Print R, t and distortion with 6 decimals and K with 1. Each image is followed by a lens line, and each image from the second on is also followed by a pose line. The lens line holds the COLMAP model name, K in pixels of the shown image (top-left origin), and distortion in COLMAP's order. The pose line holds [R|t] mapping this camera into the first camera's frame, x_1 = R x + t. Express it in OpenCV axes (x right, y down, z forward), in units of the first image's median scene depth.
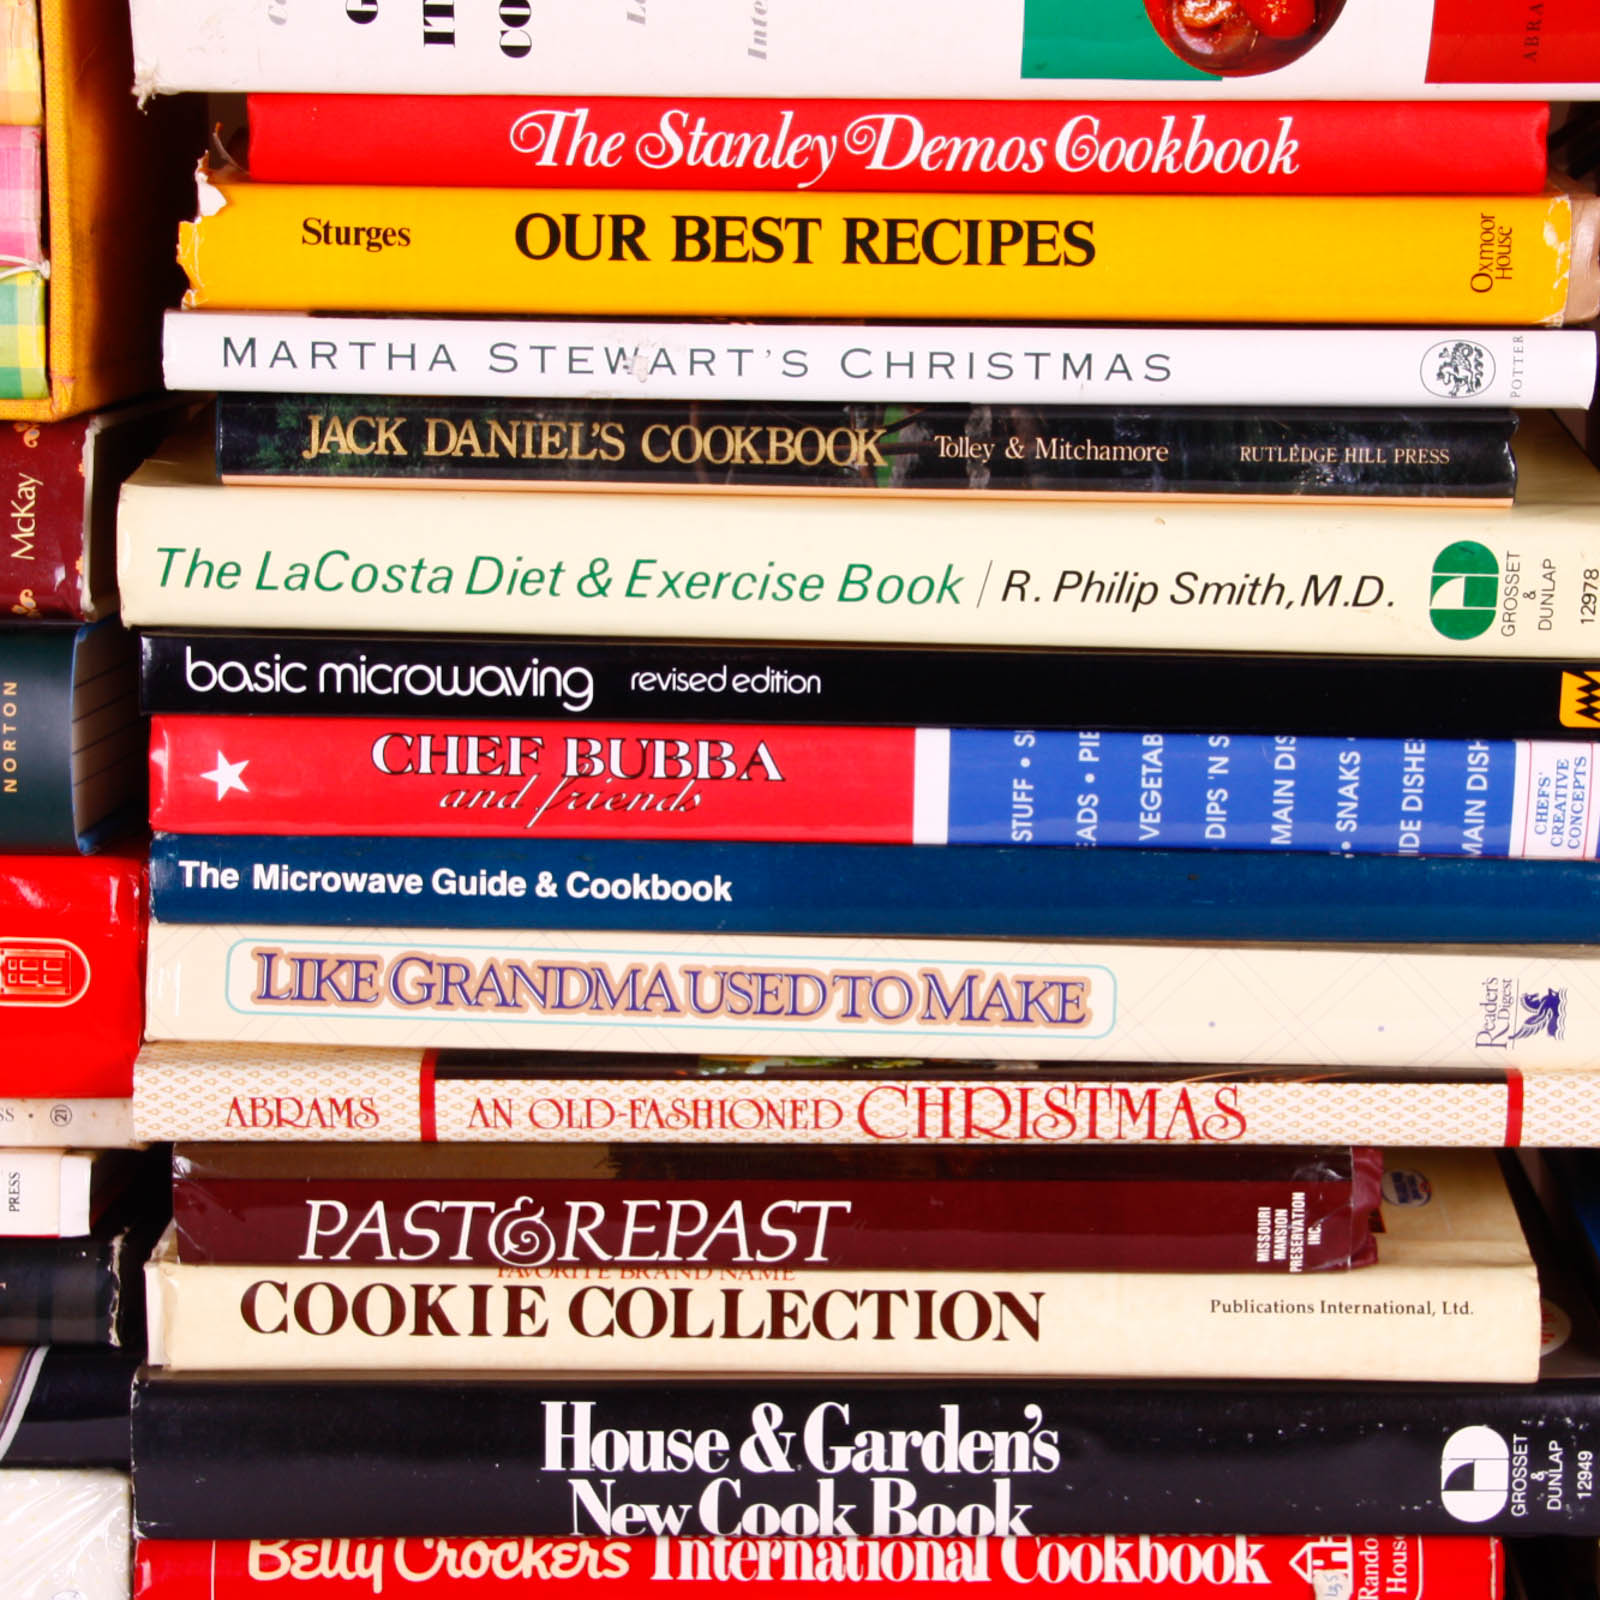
lens RADIAL K [[4451.1, 0, 836.6], [0, 4451.1, 898.7], [0, 0, 1]] dist [0.104613, 0.583030]
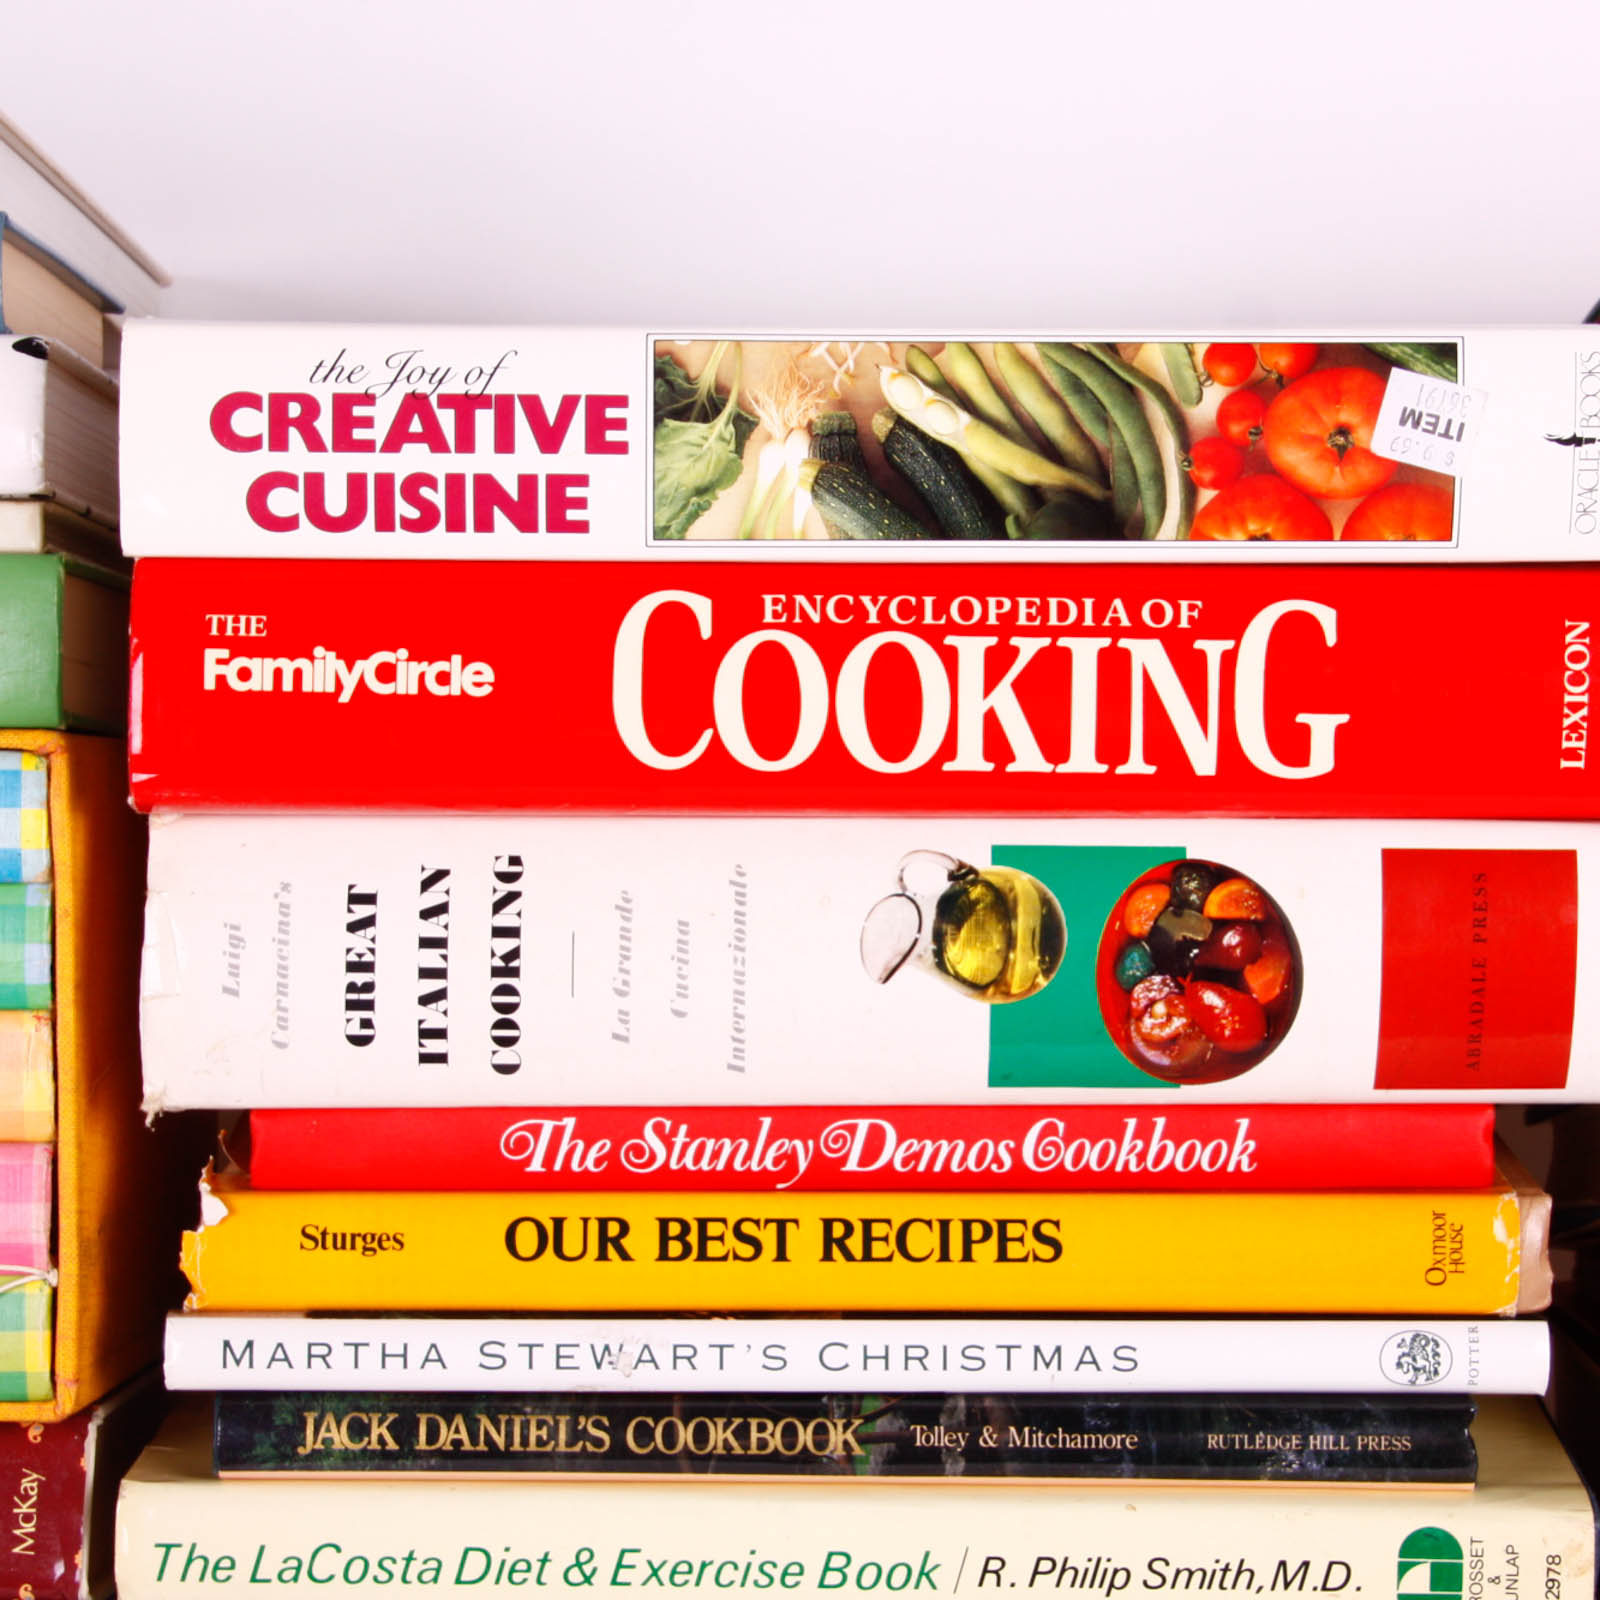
lens RADIAL K [[4451.1, 0, 836.6], [0, 4451.1, 898.7], [0, 0, 1]] dist [0.104613, 0.583030]
pose [[0.999935, -0.009271, -0.006576, 0.012671], [0.008185, 0.988743, -0.149401, -0.069659], [0.007887, 0.149338, 0.988755, -0.037412]]
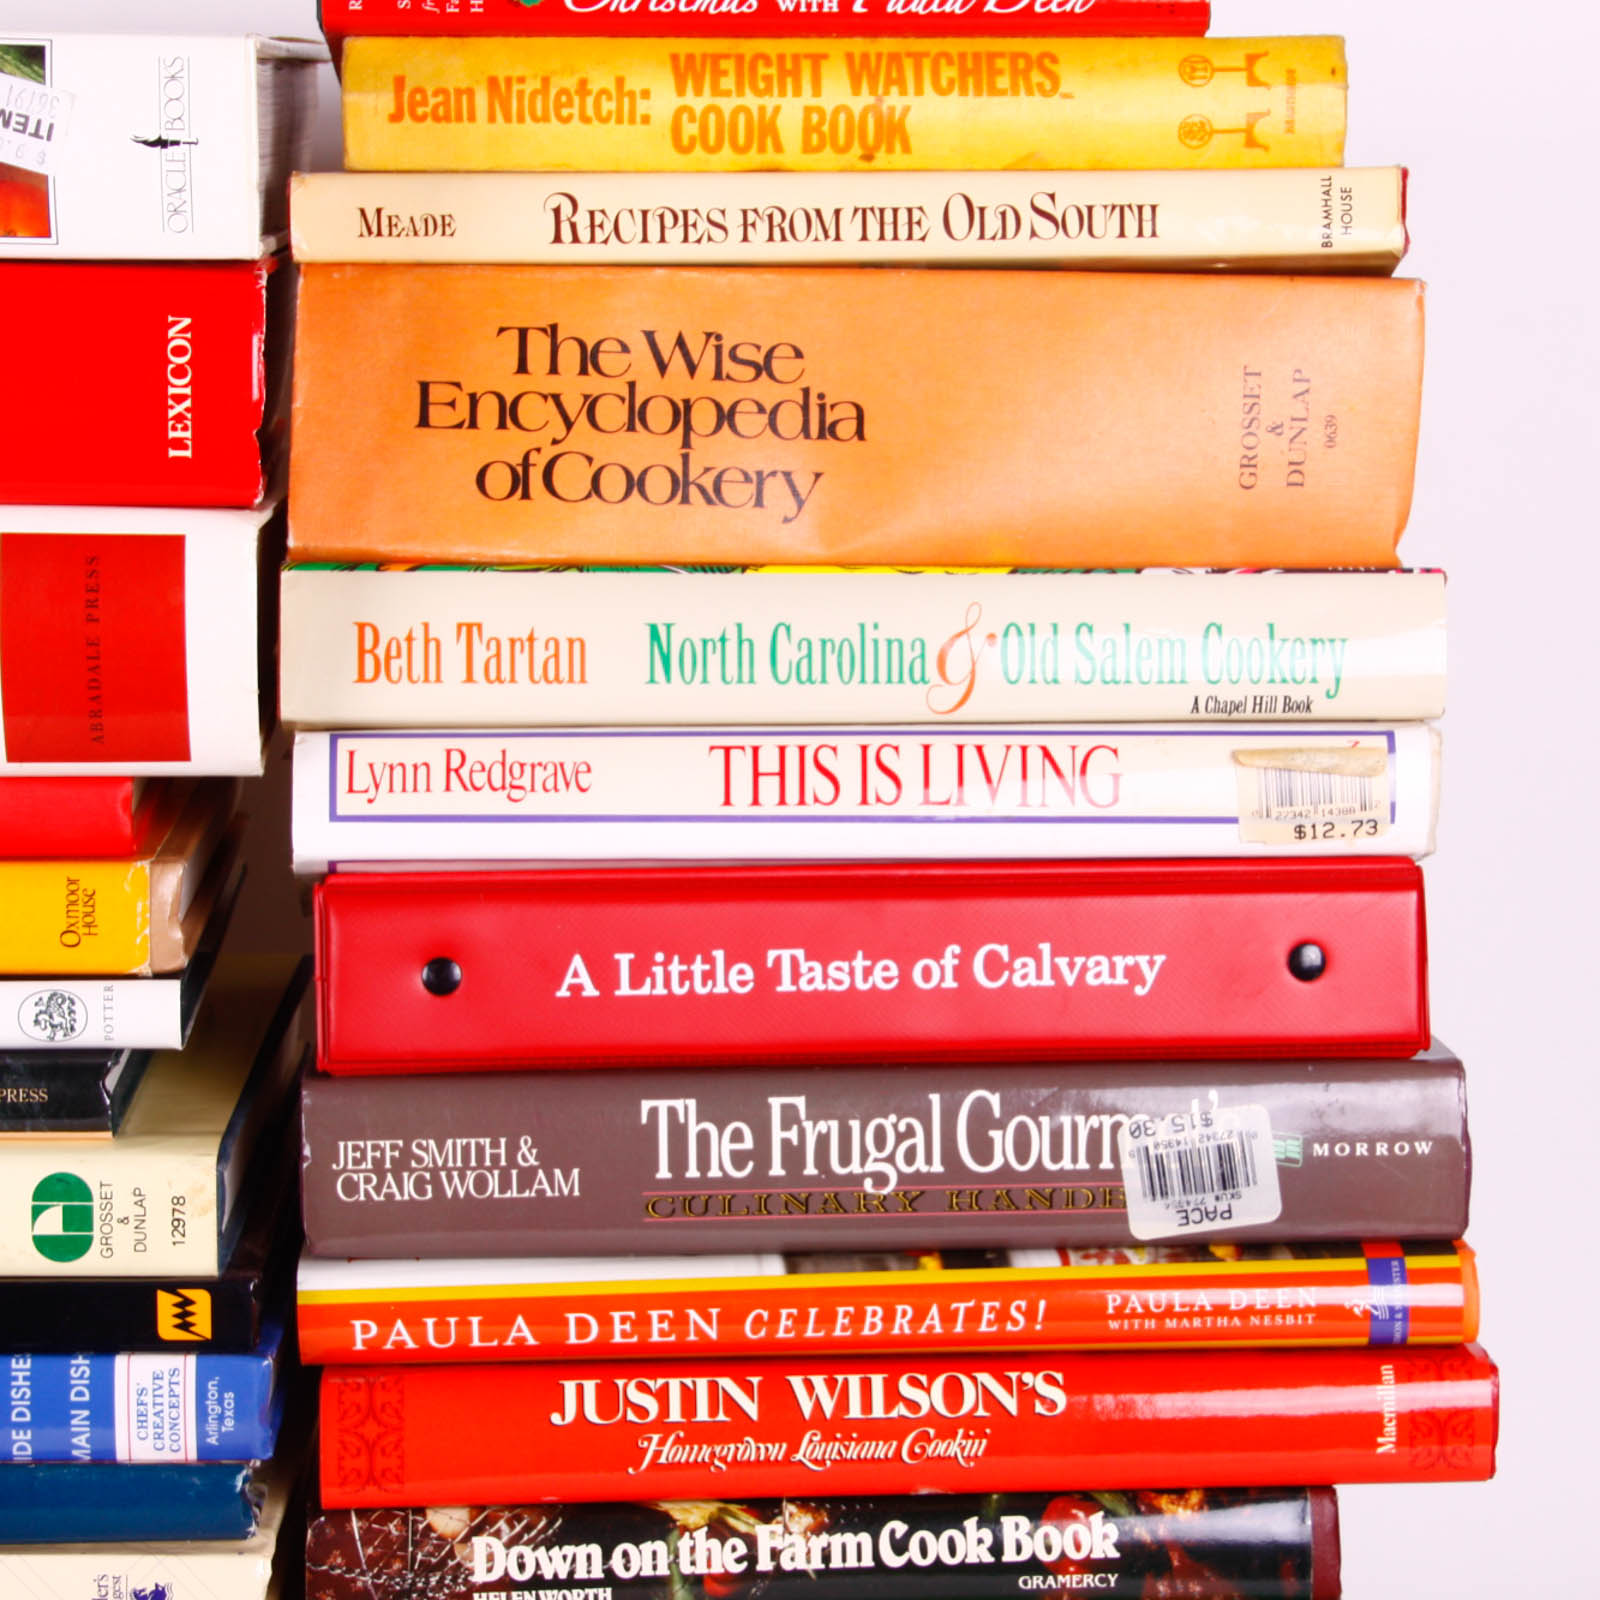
lens RADIAL K [[4451.1, 0, 836.6], [0, 4451.1, 898.7], [0, 0, 1]] dist [0.104613, 0.583030]
pose [[0.998477, -0.013679, 0.053448, 0.269580], [0.018743, 0.995260, -0.095422, -0.038439], [-0.051889, 0.096279, 0.994001, -0.102115]]
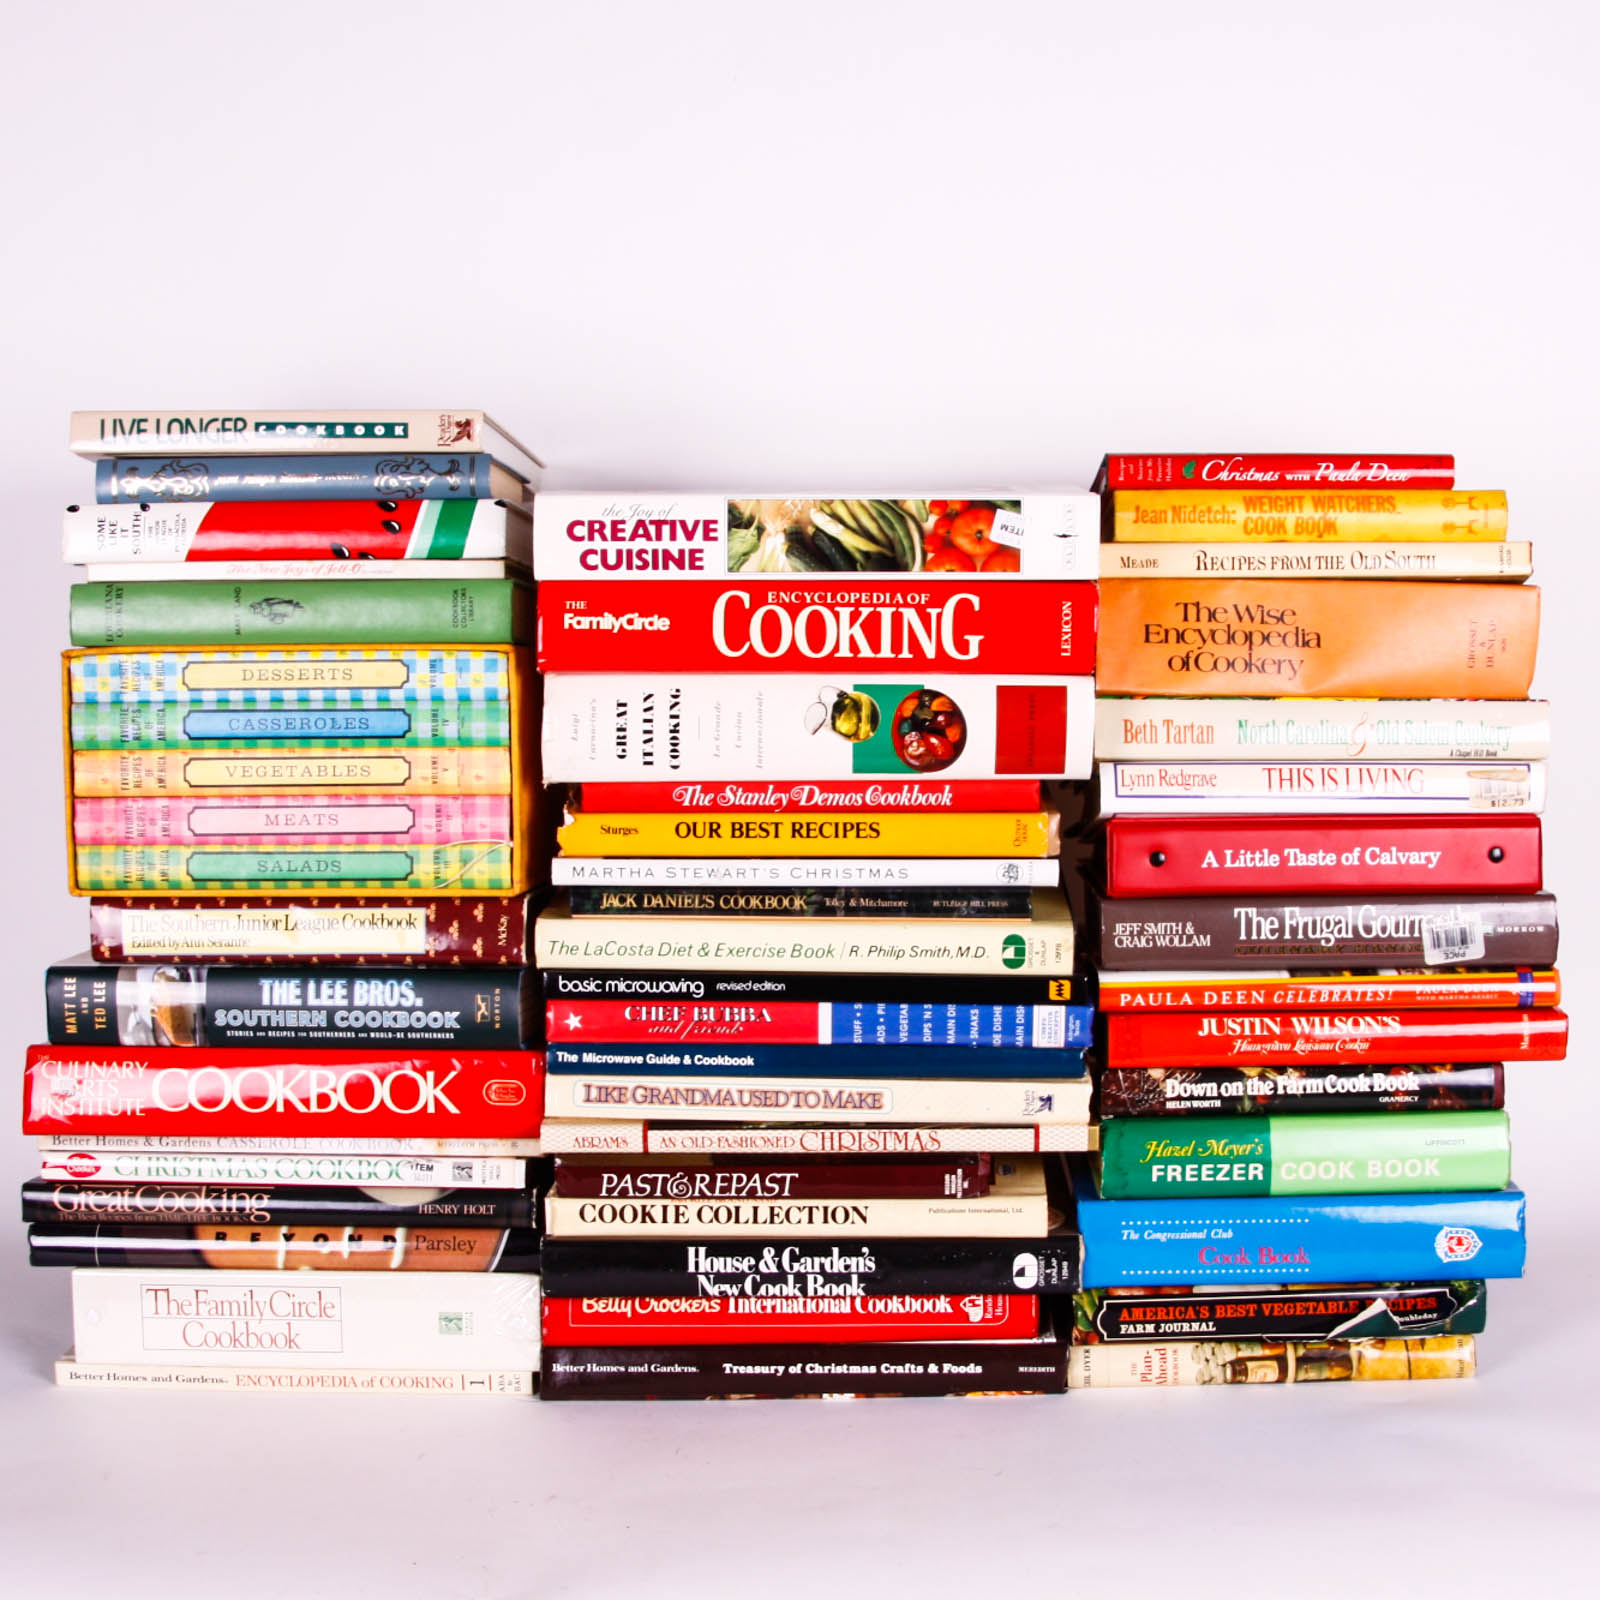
lens RADIAL K [[2372.7, 0, 828.5], [0, 2372.7, 897.3], [0, 0, 1]] dist [-0.170800, 0.090782]
pose [[0.999565, -0.009998, -0.027751, 0.065338], [0.007698, 0.996620, -0.081786, 0.017510], [0.028475, 0.081537, 0.996263, -0.482380]]
